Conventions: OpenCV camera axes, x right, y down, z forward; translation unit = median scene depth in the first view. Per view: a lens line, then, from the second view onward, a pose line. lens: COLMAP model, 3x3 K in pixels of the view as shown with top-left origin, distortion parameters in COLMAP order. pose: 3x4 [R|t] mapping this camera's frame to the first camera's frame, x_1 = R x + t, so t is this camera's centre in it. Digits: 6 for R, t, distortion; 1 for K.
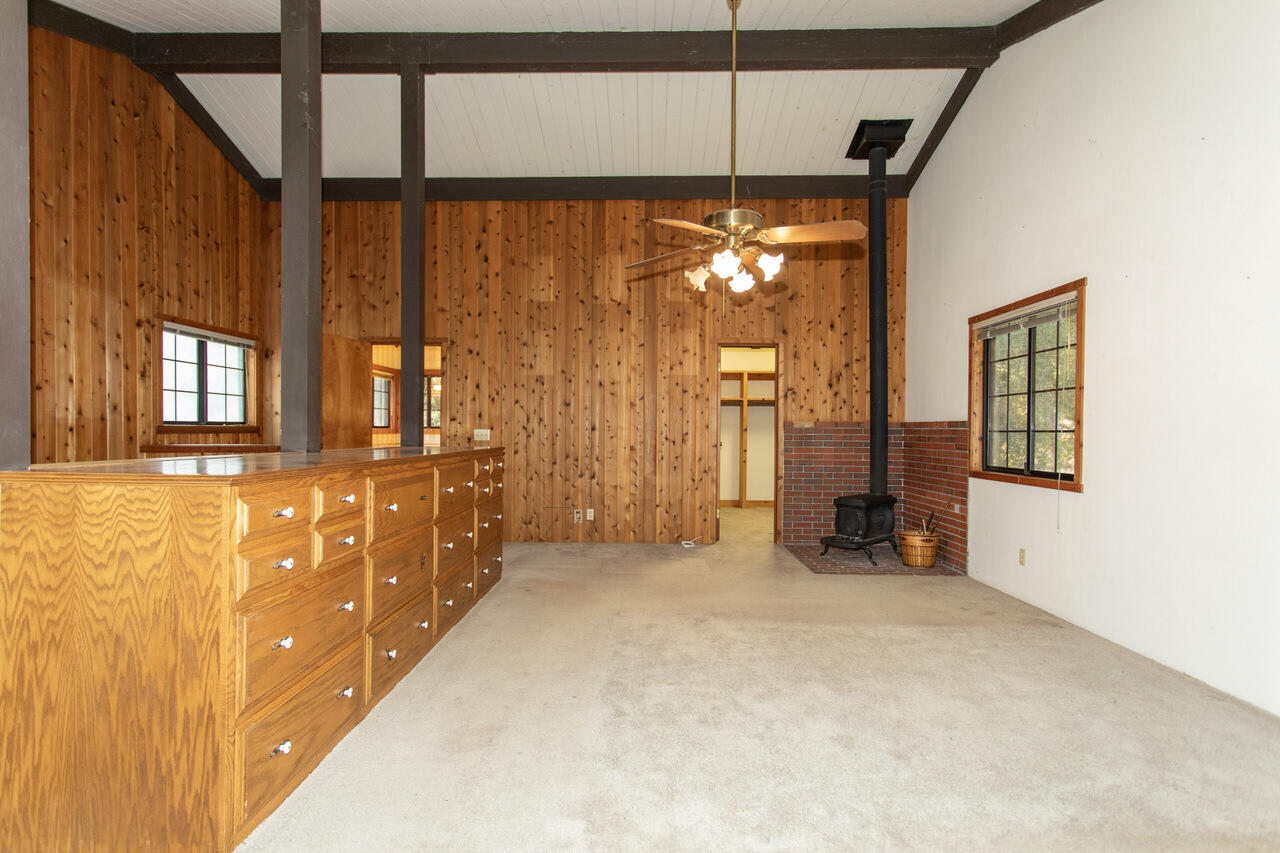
lens RADIAL K [[609.9, 0, 641.9], [0, 609.9, 434.4], [0, 0, 1]] dist [0.017414, 0.000469]
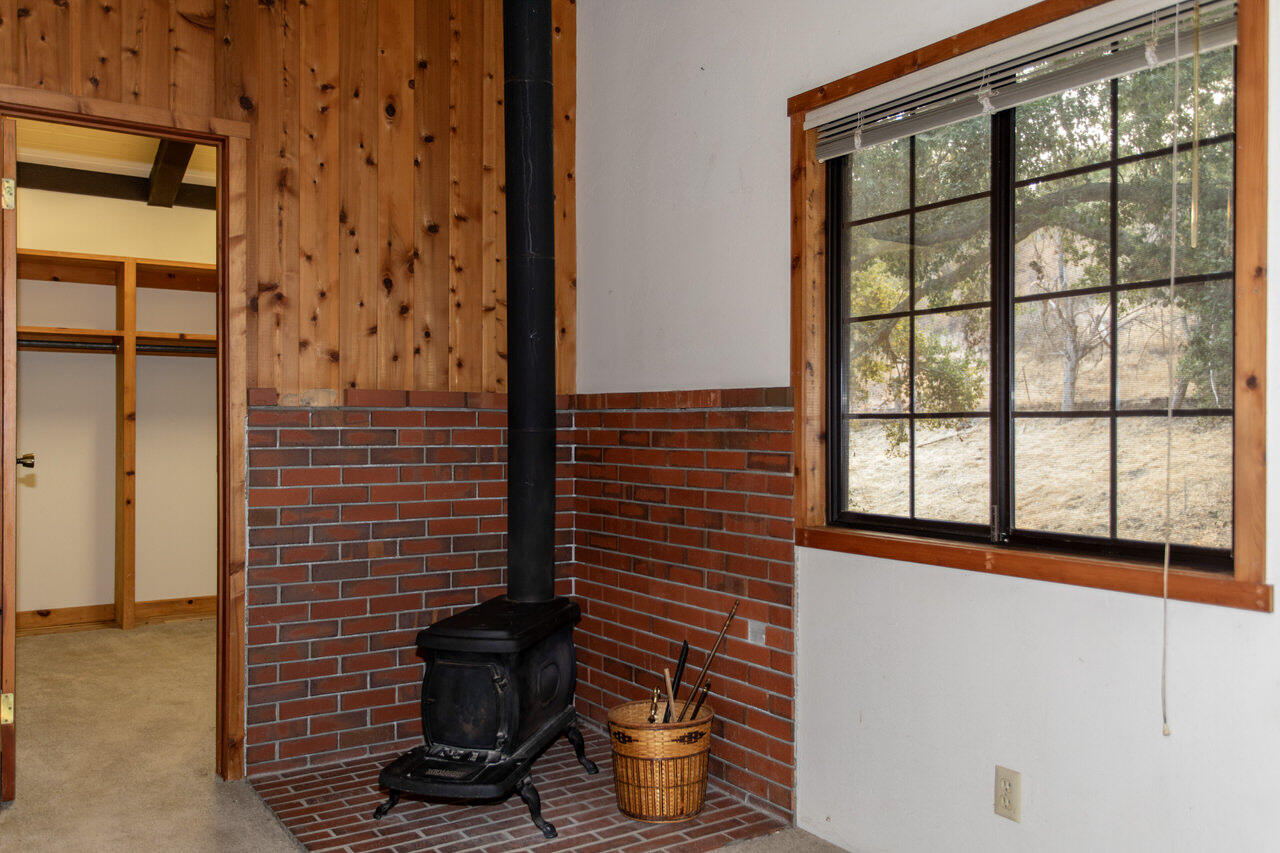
lens RADIAL K [[1057.8, 0, 642.6], [0, 1057.8, 432.3], [0, 0, 1]] dist [0.020757, -0.001905]
pose [[0.826042, -0.007731, 0.563556, 0.094128], [0.005778, 0.999970, 0.005249, 0.000395], [-0.563580, -0.001080, 0.826061, 0.441288]]
